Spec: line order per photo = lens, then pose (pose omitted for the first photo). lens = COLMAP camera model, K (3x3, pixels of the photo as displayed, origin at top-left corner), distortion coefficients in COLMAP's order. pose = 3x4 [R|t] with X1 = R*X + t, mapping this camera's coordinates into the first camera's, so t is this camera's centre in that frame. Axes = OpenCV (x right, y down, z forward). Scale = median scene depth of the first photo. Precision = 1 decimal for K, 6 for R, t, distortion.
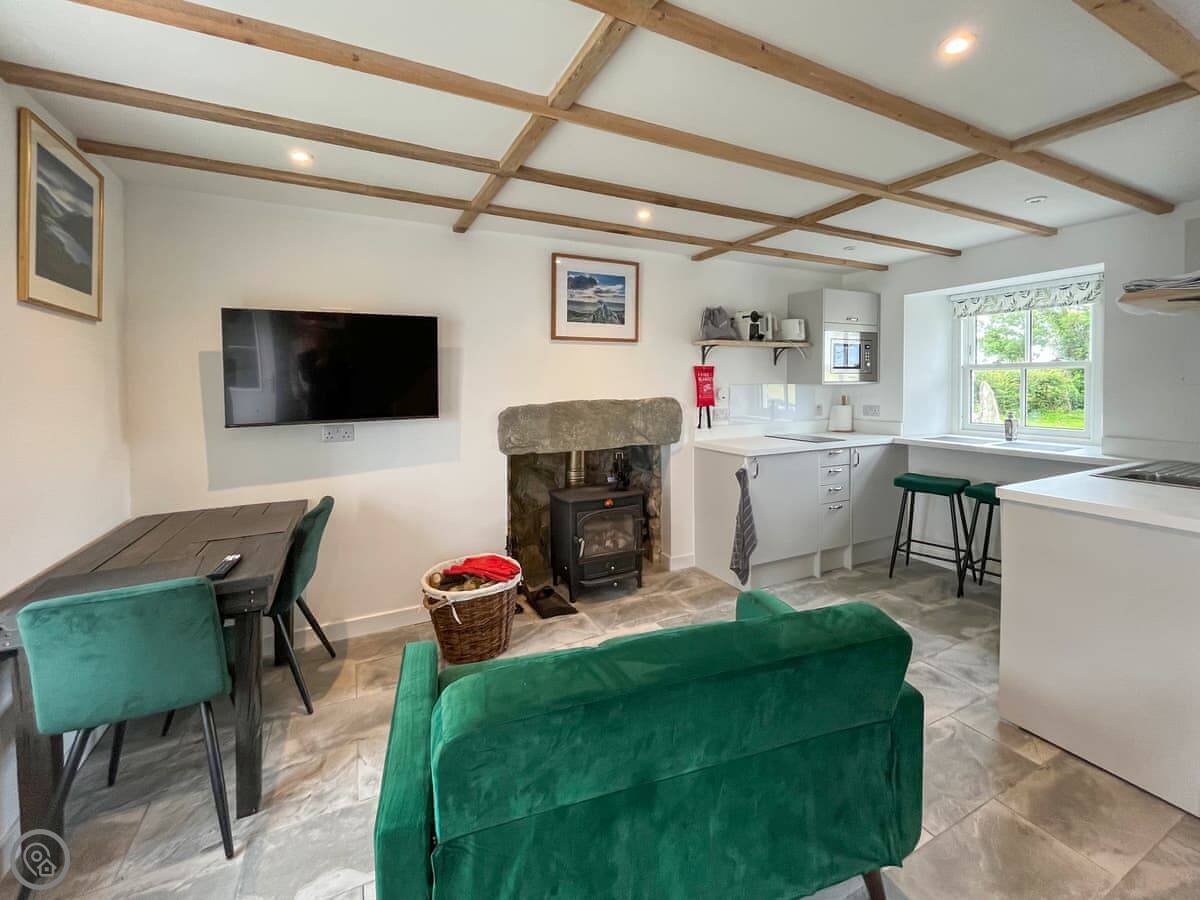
lens RADIAL K [[517.3, 0, 623.0], [0, 517.3, 392.1], [0, 0, 1]] dist [0.000196, -0.000089]
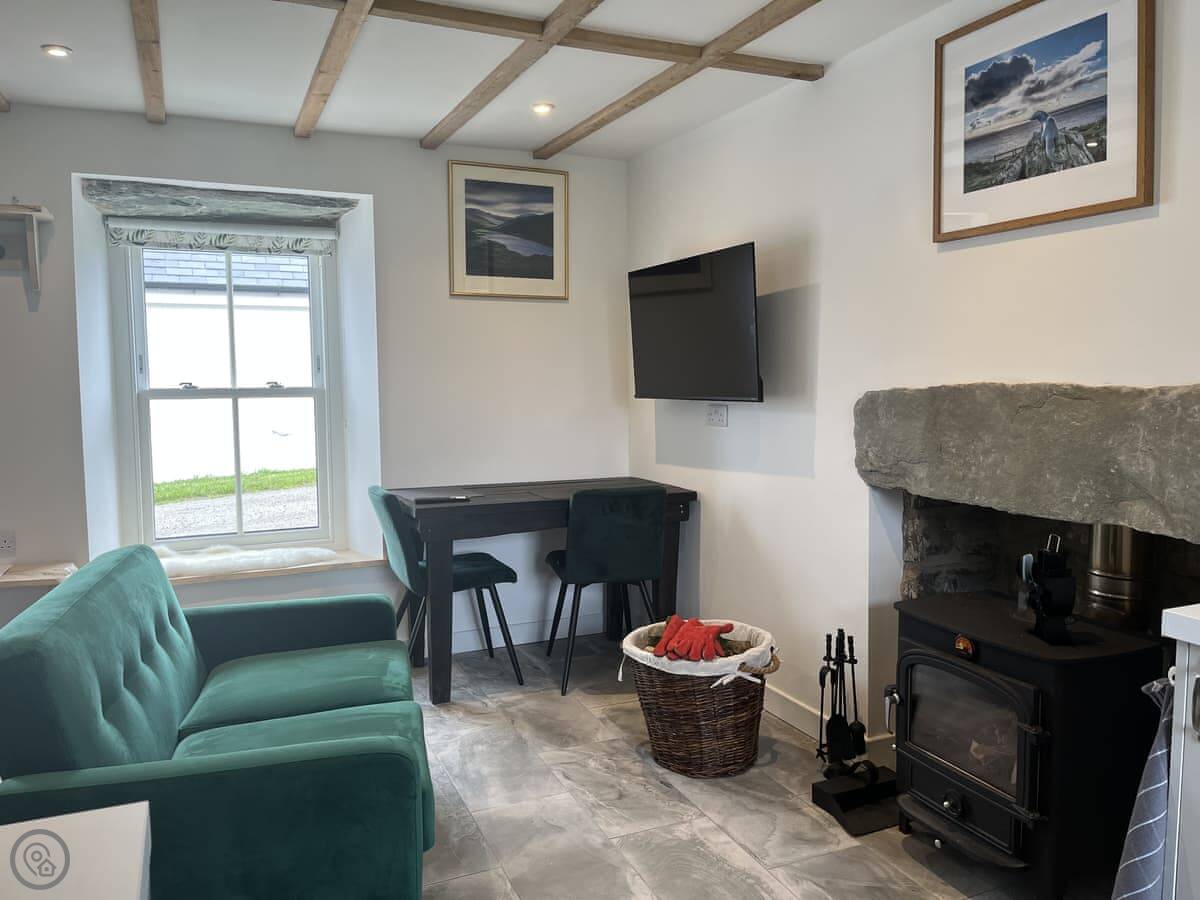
lens RADIAL K [[904.6, 0, 602.2], [0, 904.6, 445.0], [0, 0, 1]] dist [0.033950, -0.008298]
pose [[-0.068857, 0.091054, -0.993463, 0.671928], [-0.013409, 0.995652, 0.092184, 0.002319], [0.997536, 0.019669, -0.067337, 0.772951]]
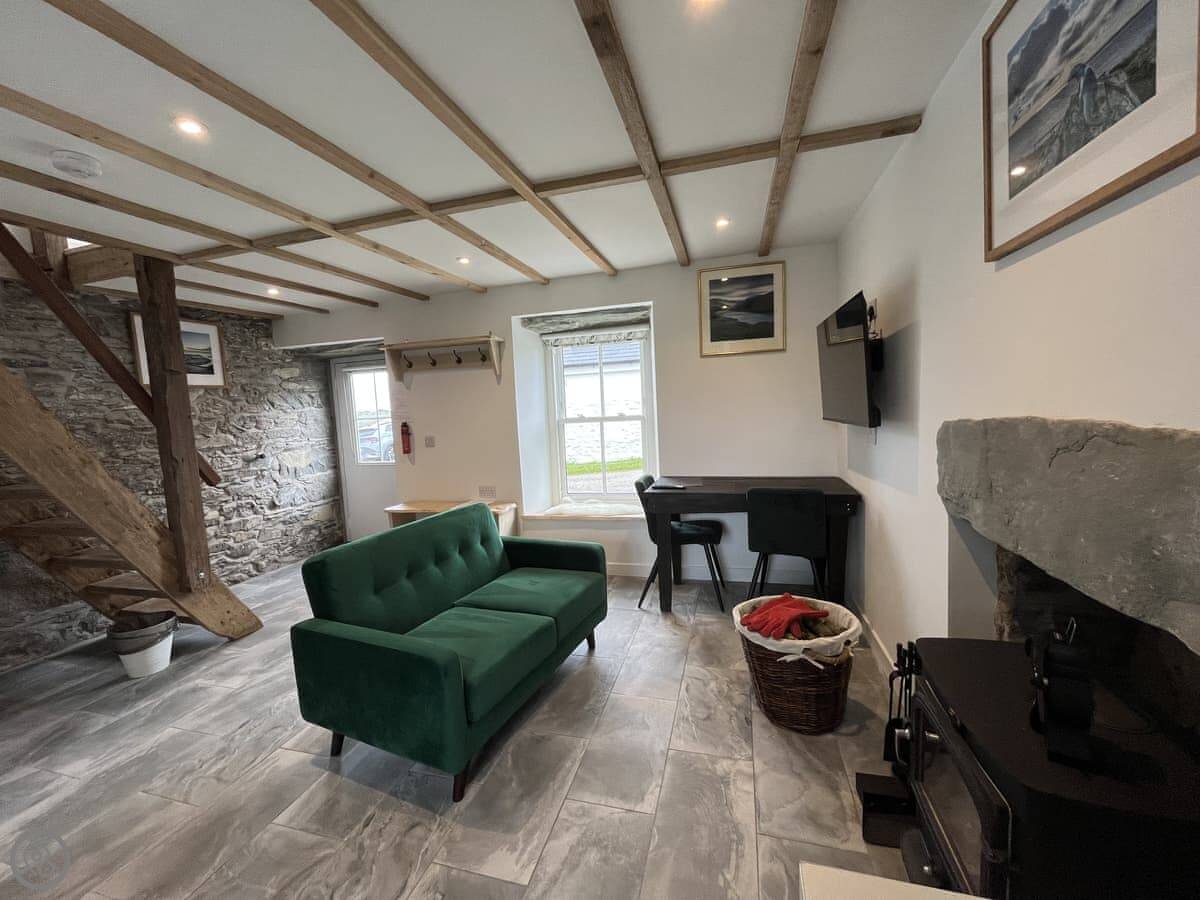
lens RADIAL K [[483.2, 0, 600.0], [0, 483.2, 450.0], [0, 0, 1]] dist [-0.002276, -0.000189]
pose [[-0.687306, 0.111385, -0.717777, 0.359858], [0.040958, 0.992543, 0.114804, -0.011824], [0.725213, 0.049507, -0.686743, 1.047599]]
